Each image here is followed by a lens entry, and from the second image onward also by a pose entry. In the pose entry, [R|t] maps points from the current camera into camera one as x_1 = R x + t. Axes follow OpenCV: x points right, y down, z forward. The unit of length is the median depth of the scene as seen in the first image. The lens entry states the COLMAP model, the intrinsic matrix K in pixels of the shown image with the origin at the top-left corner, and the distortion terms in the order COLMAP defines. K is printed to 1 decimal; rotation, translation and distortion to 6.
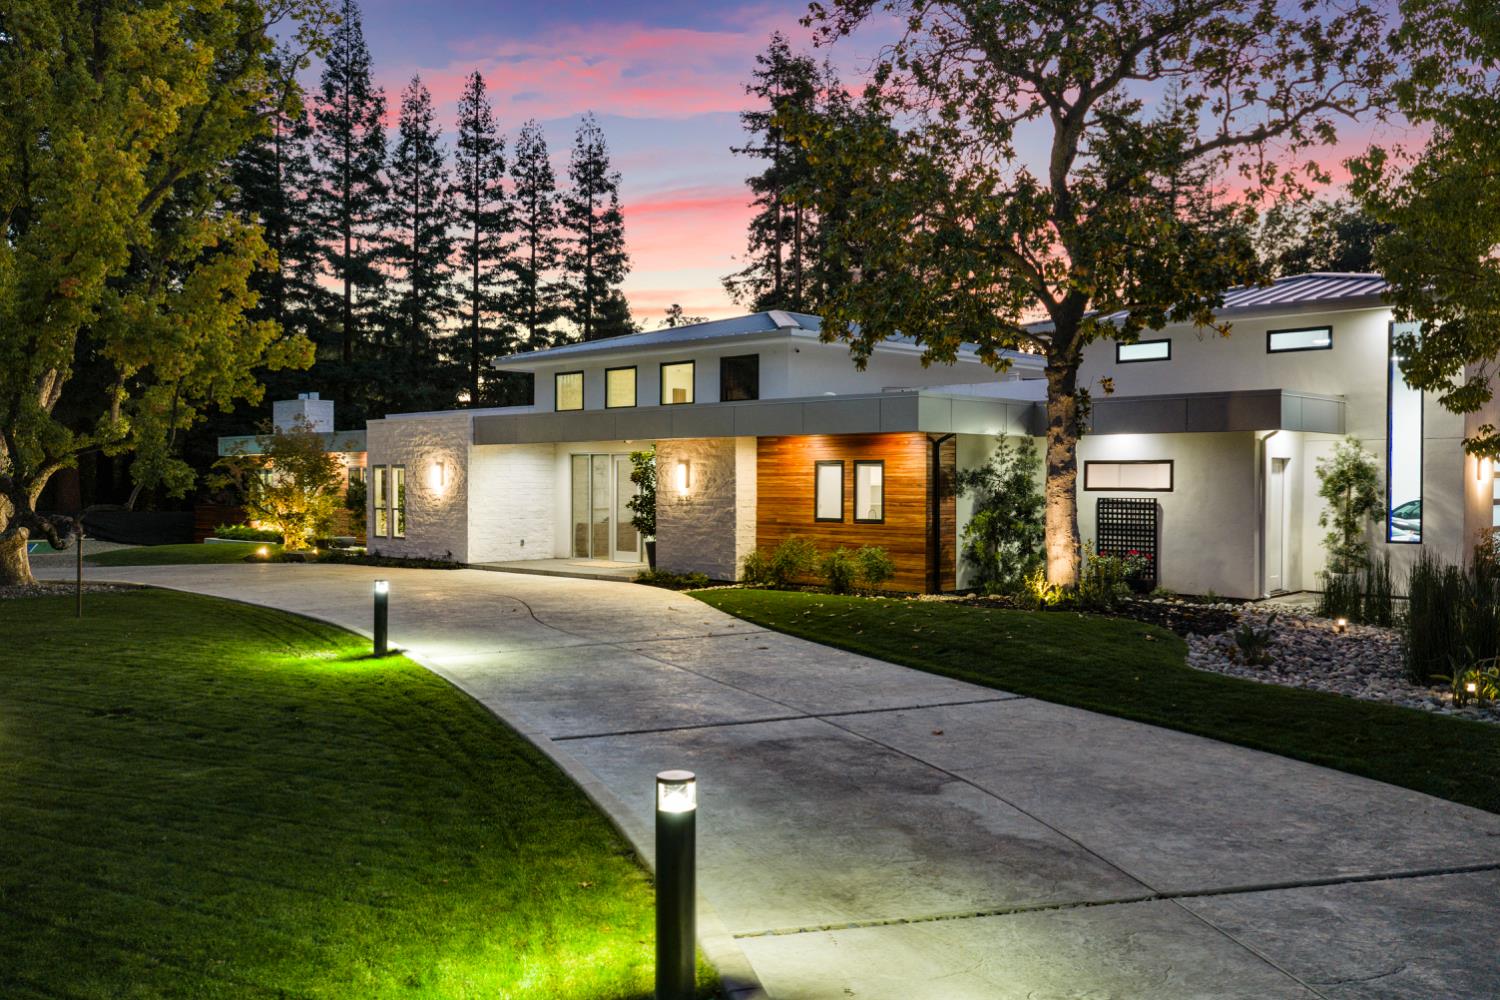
lens RADIAL K [[1239.5, 0, 775.5], [0, 1239.5, 498.9], [0, 0, 1]] dist [0.002356, -0.008355]
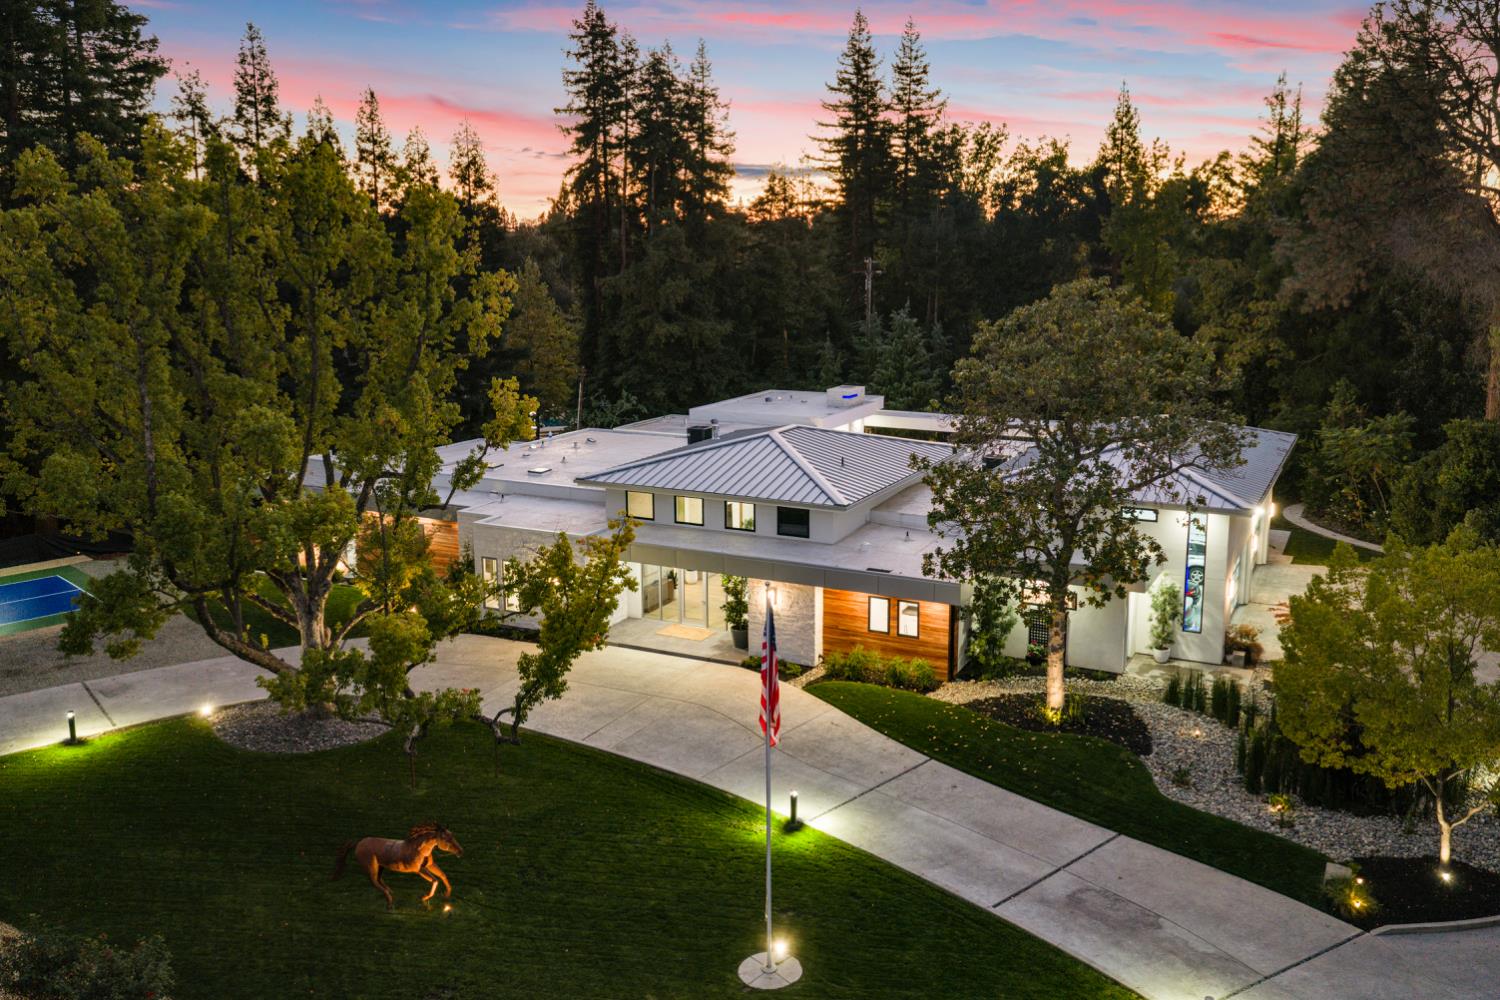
lens RADIAL K [[1239.5, 0, 775.5], [0, 1239.5, 498.9], [0, 0, 1]] dist [0.002356, -0.008355]
pose [[0.957866, -0.057619, 0.281378, -0.544073], [0.002350, 0.981211, 0.192925, -0.477045], [-0.287207, -0.184134, 0.940003, -0.469908]]
